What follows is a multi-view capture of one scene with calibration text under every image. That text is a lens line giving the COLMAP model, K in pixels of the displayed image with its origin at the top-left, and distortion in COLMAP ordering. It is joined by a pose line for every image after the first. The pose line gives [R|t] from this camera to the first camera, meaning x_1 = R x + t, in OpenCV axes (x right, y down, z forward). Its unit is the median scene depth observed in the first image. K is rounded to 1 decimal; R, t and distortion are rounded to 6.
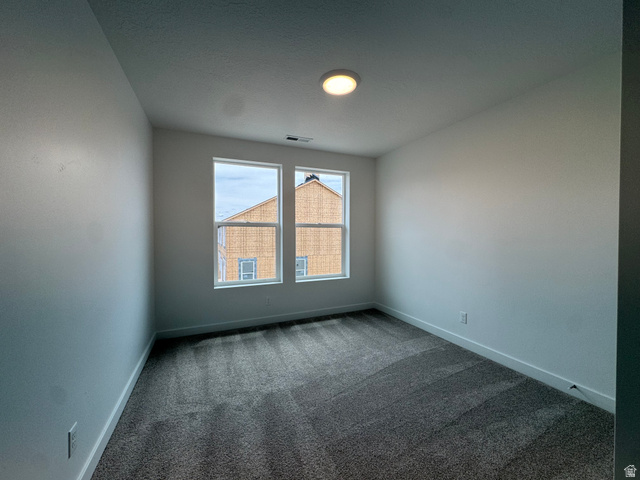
lens RADIAL K [[256.2, 0, 320.0], [0, 256.2, 240.0], [0, 0, 1]] dist [-0.000072, -0.000079]
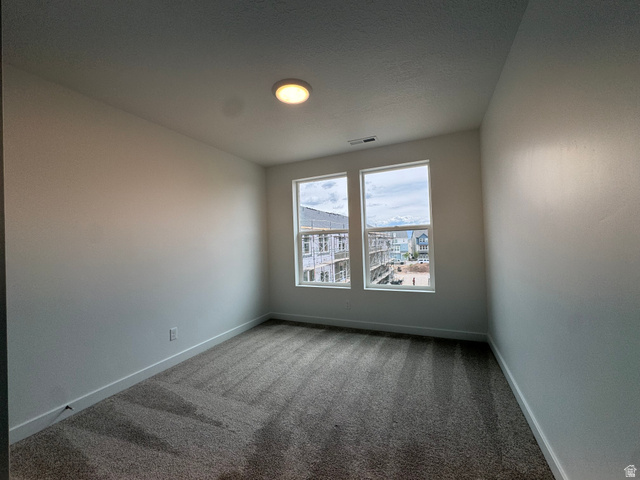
lens RADIAL K [[256.2, 0, 320.0], [0, 256.2, 240.0], [0, 0, 1]] dist [-0.000072, -0.000079]
pose [[0.653189, -0.030423, -0.756583, 0.533048], [0.024136, 0.999521, -0.019355, -0.006428], [0.756810, -0.005618, 0.653611, 0.246115]]
